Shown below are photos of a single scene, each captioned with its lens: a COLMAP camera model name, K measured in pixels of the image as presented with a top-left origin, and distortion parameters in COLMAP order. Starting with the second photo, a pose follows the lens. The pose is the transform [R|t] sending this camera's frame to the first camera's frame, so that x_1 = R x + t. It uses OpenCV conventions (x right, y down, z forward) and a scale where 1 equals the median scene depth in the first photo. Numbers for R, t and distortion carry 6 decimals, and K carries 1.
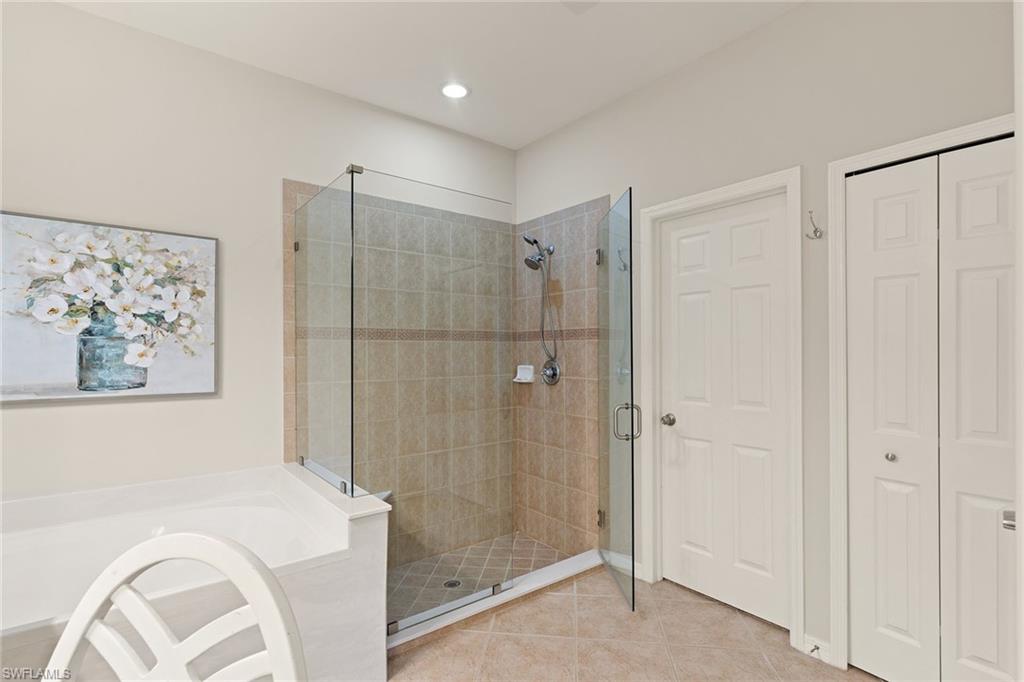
lens RADIAL K [[491.8, 0, 511.4], [0, 491.8, 350.5], [0, 0, 1]] dist [0.001525, 0.000235]
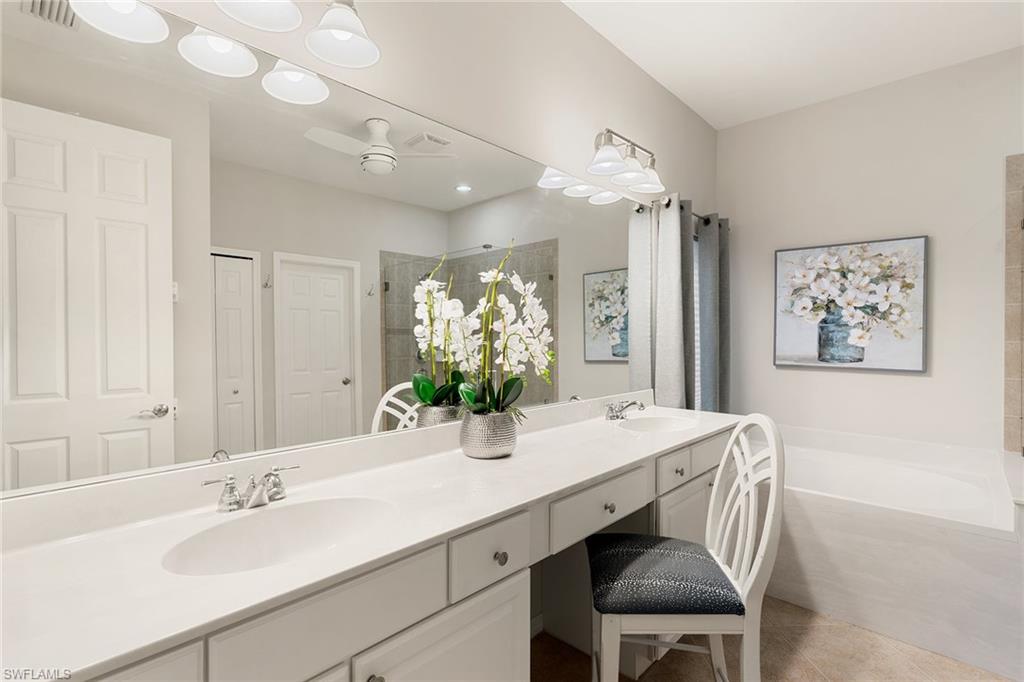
lens RADIAL K [[483.1, 0, 512.9], [0, 483.1, 338.3], [0, 0, 1]] dist [0.001100, -0.000230]
pose [[0.159305, 0.010275, -0.987176, 0.391686], [-0.001426, 0.999947, 0.010178, -0.000651], [0.987228, -0.000214, 0.159311, -0.133360]]
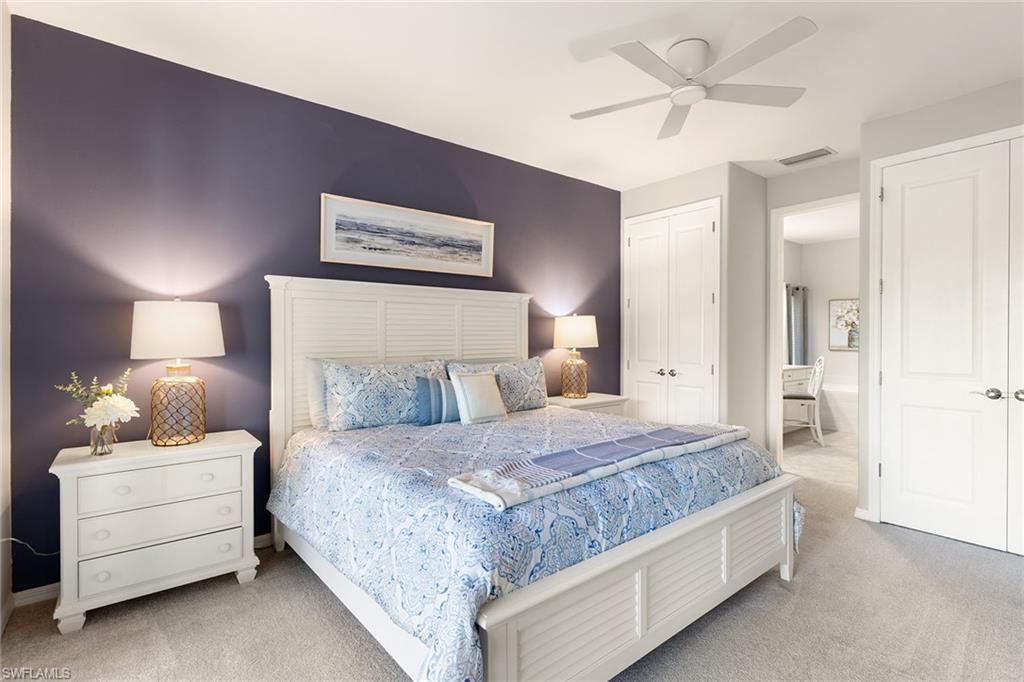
lens RADIAL K [[483.1, 0, 512.9], [0, 483.1, 338.3], [0, 0, 1]] dist [0.001100, -0.000230]
pose [[0.008163, 0.005379, -0.999952, 2.443037], [0.000010, 0.999986, 0.005379, -0.003635], [0.999967, -0.000054, 0.008163, -1.361583]]
